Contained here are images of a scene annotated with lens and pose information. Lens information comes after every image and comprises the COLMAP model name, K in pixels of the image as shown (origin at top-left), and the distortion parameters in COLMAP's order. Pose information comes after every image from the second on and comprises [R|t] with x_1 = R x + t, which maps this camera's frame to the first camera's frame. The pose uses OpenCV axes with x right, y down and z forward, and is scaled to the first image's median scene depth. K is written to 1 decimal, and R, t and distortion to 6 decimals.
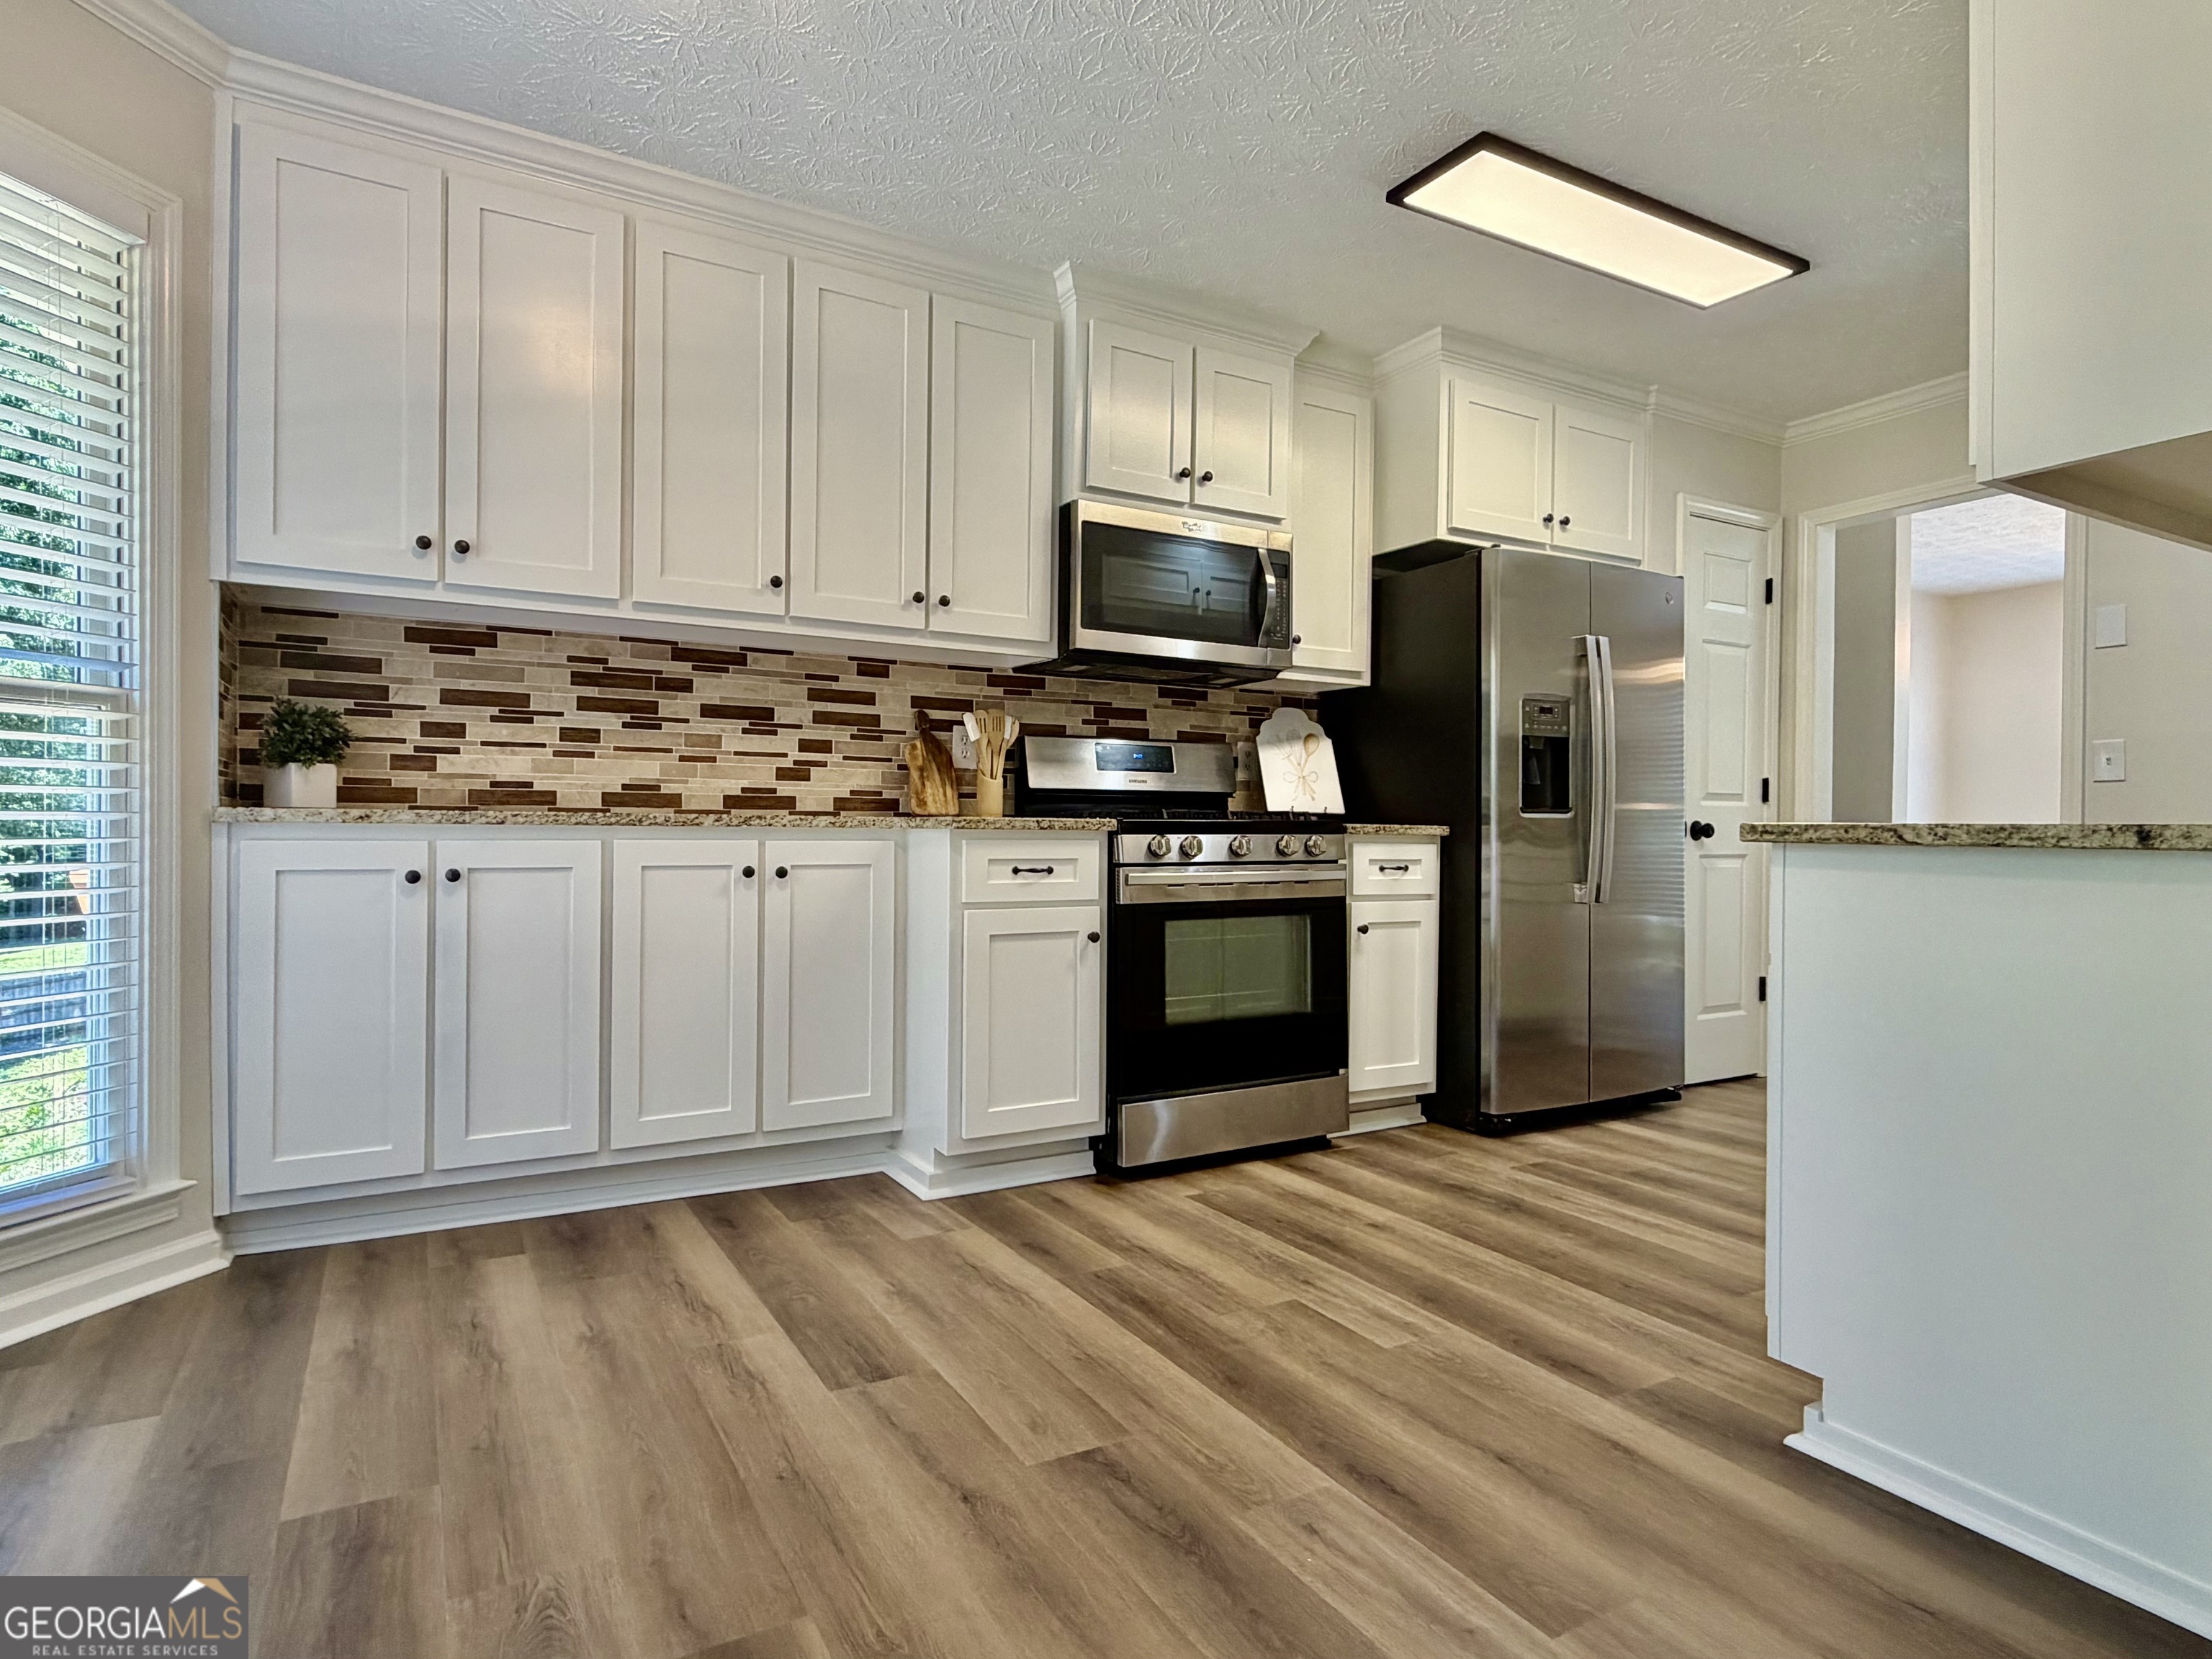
lens RADIAL K [[1220.7, 0, 1115.7], [0, 1220.7, 827.4], [0, 0, 1]] dist [-0.000185, 0.001220]
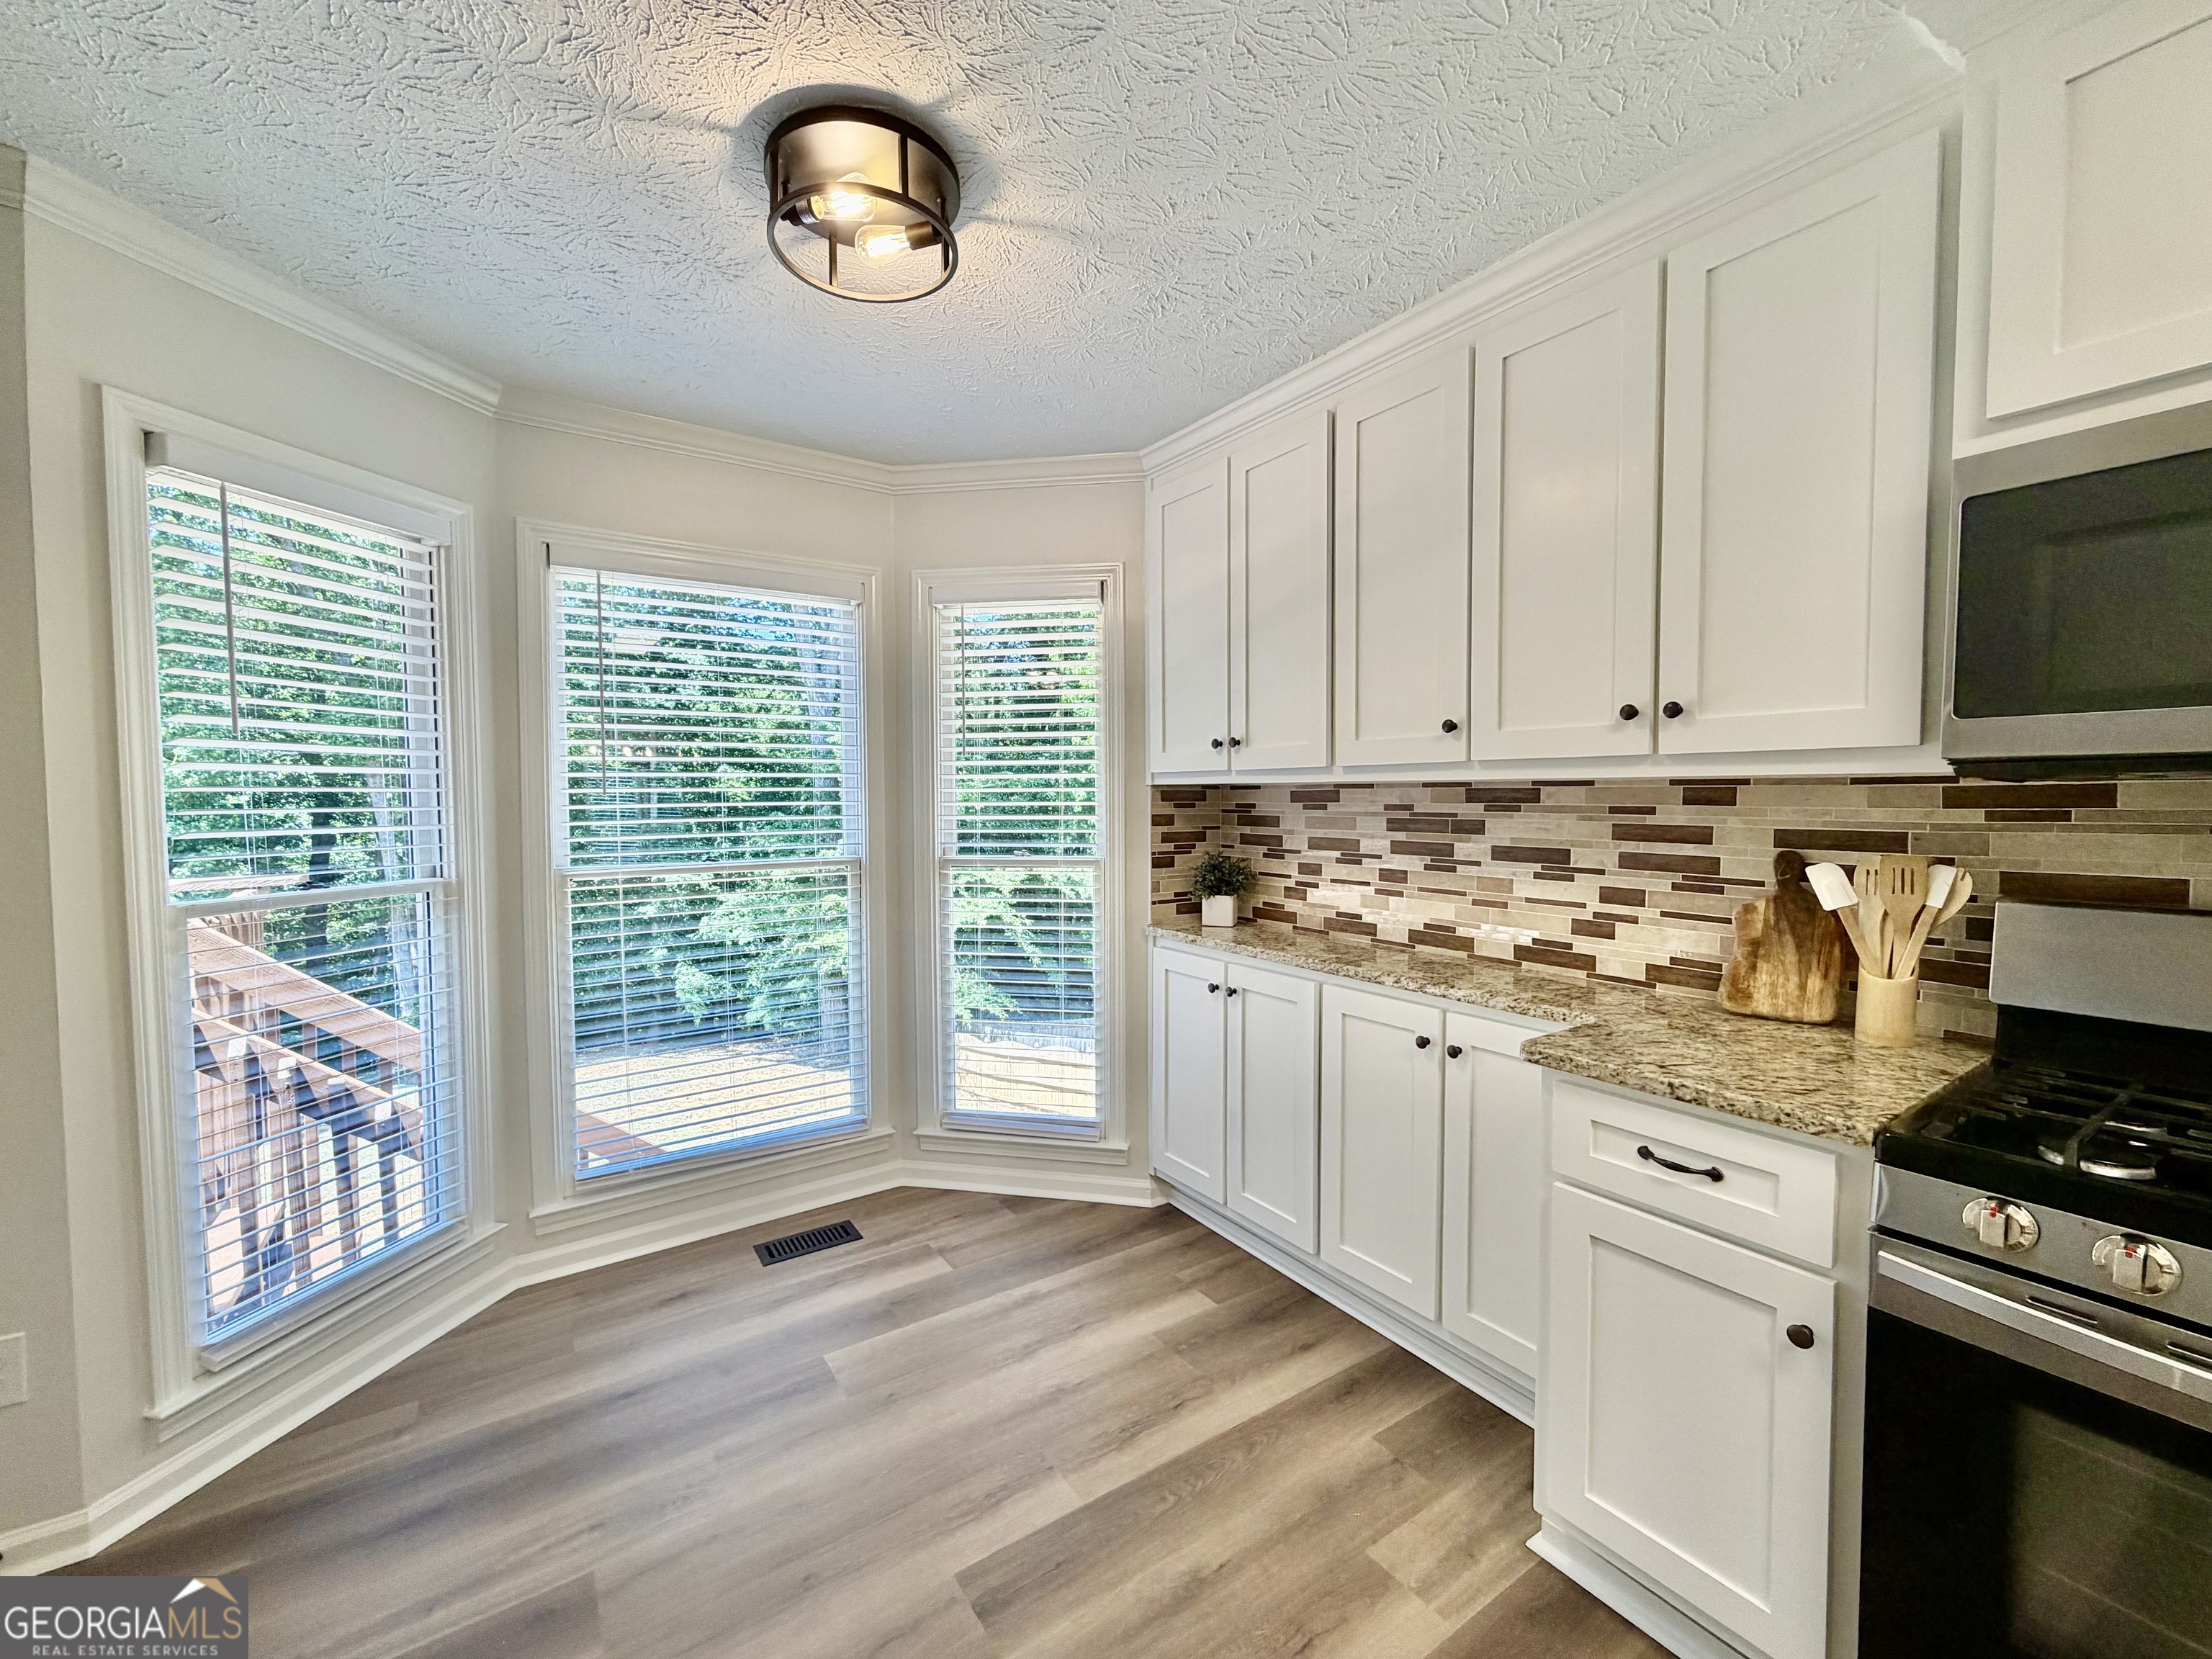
lens RADIAL K [[881.6, 0, 1100.7], [0, 881.6, 831.4], [0, 0, 1]] dist [0.000436, -0.000221]
pose [[0.060862, 0.030851, -0.997669, 0.328536], [0.003123, 0.999511, 0.031098, -0.136808], [0.998141, -0.005009, 0.060736, 0.665467]]
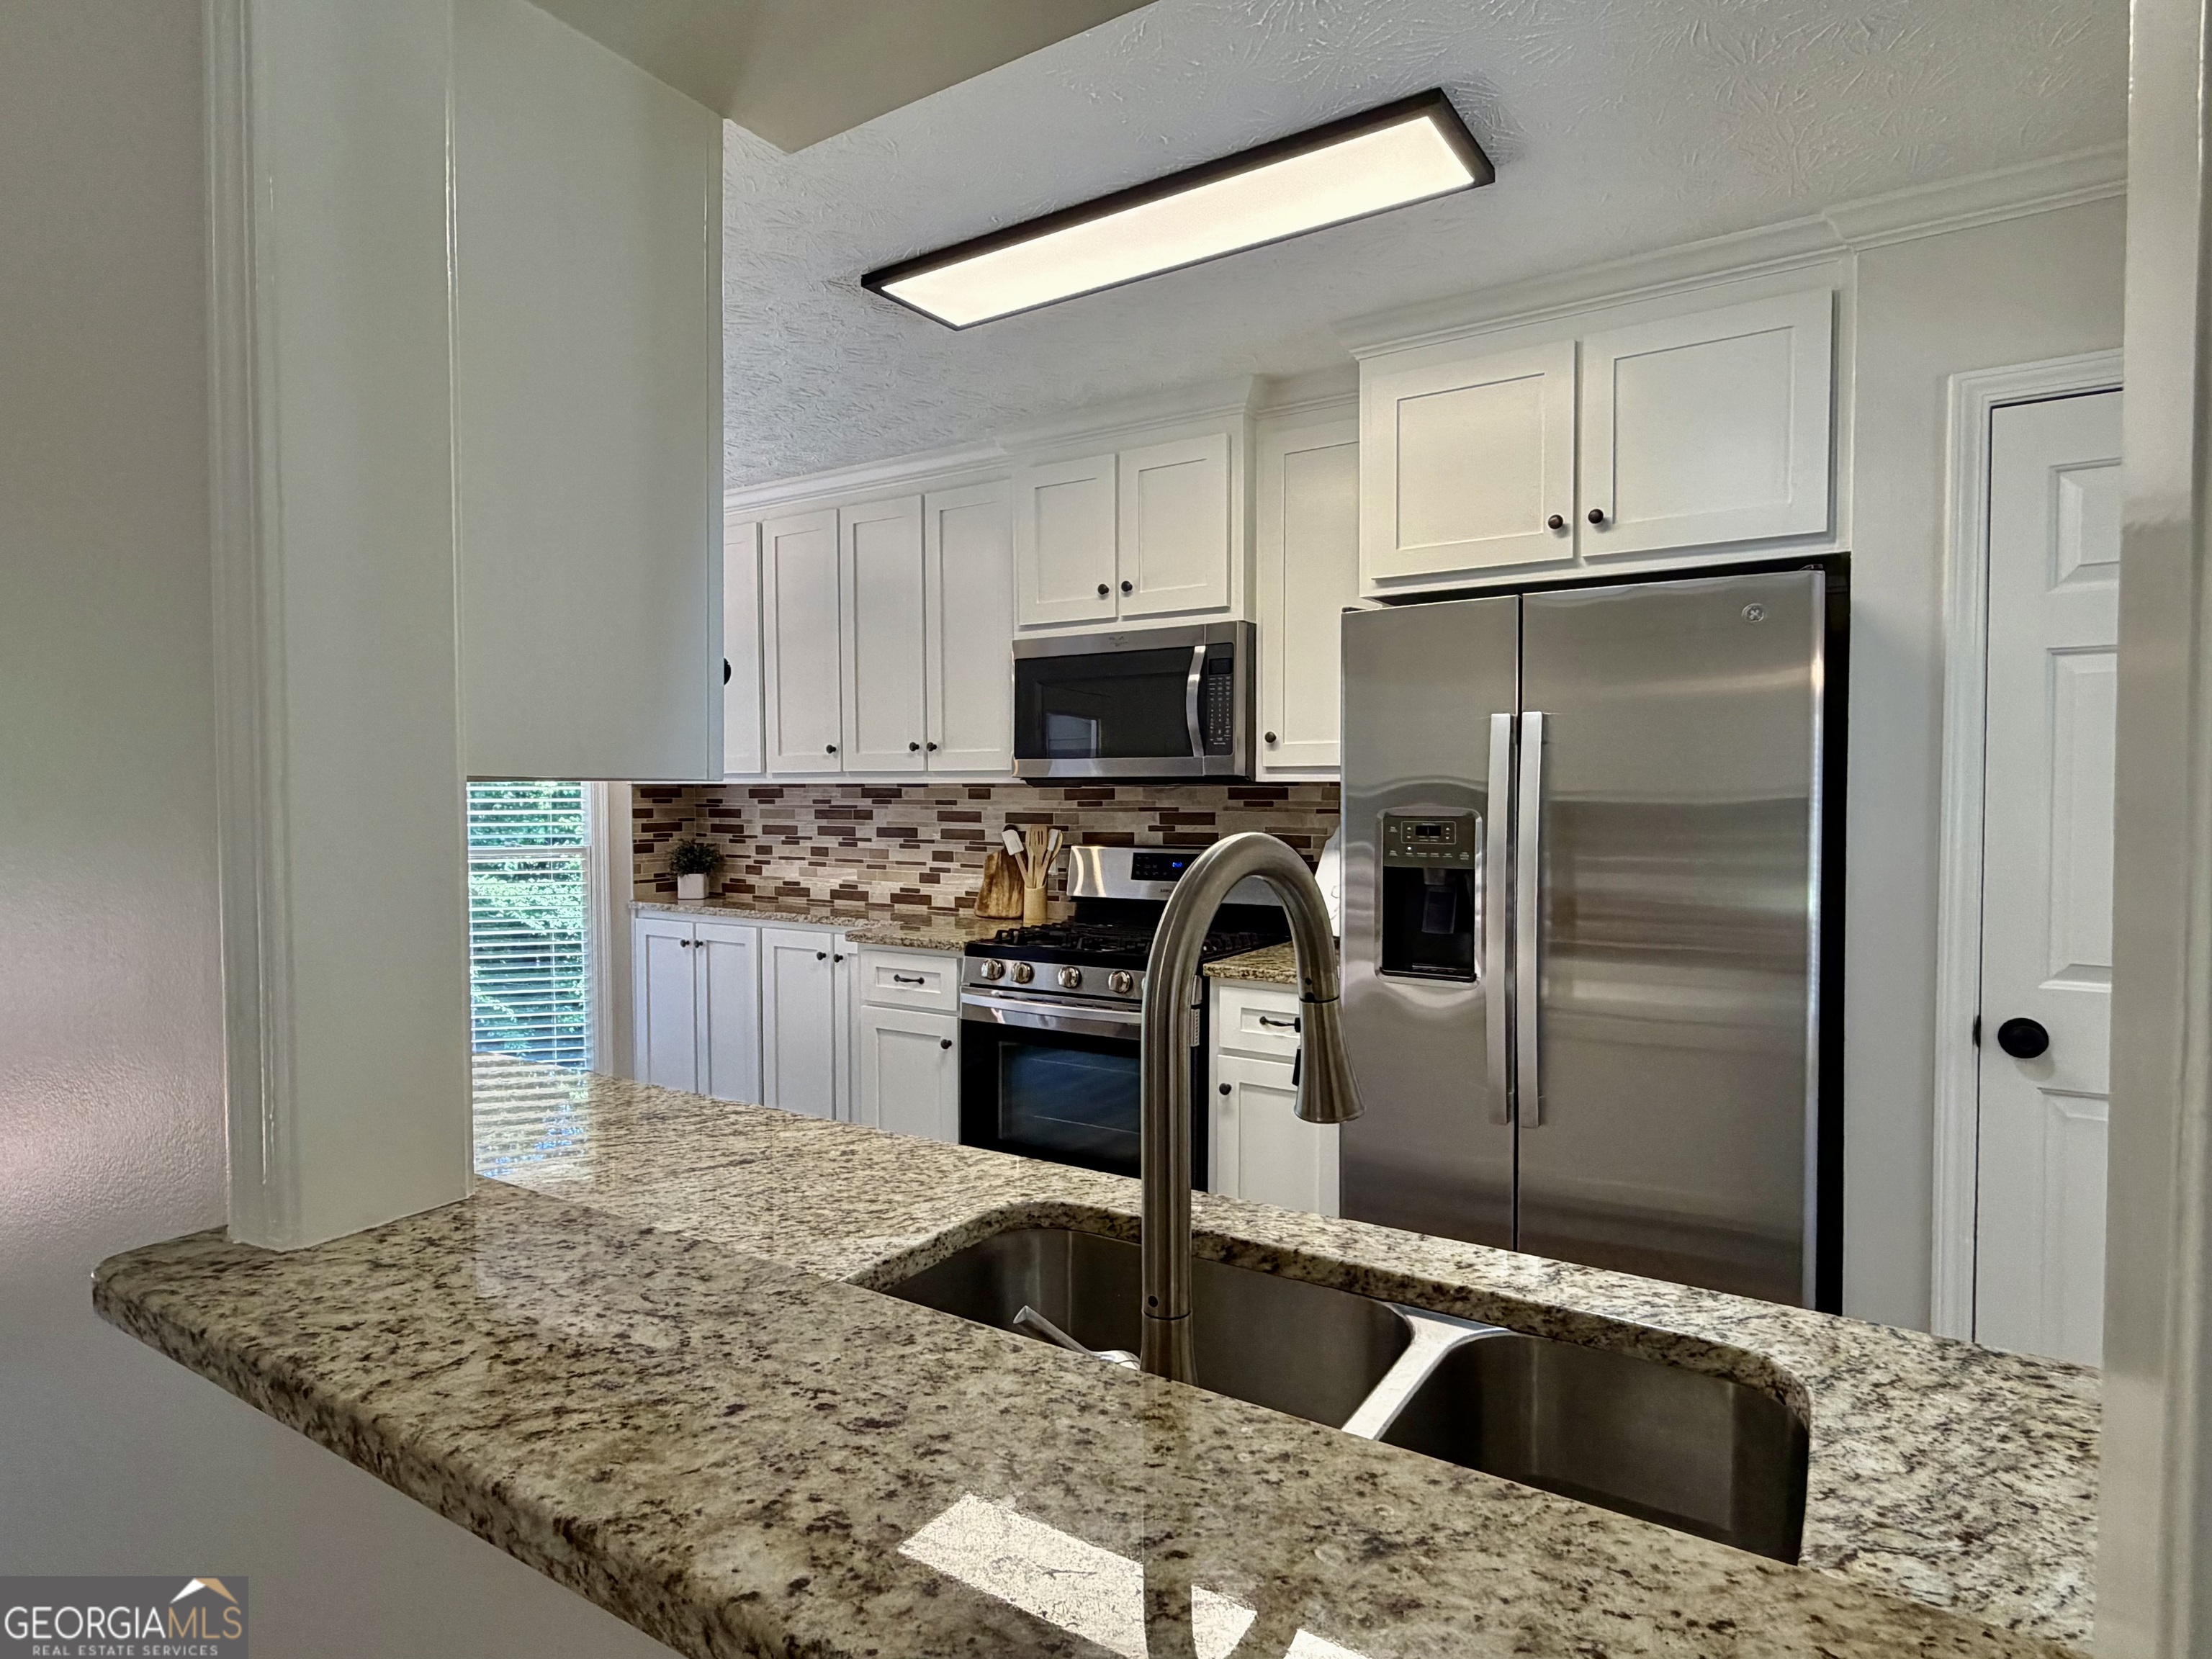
lens RADIAL K [[1220.7, 0, 1102.2], [0, 1220.7, 828.7], [0, 0, 1]] dist [-0.000185, 0.001220]
pose [[0.450354, 0.019492, -0.892637, 1.035871], [0.007036, 0.999653, 0.025379, -0.135421], [0.892822, -0.017710, 0.450061, 0.611528]]
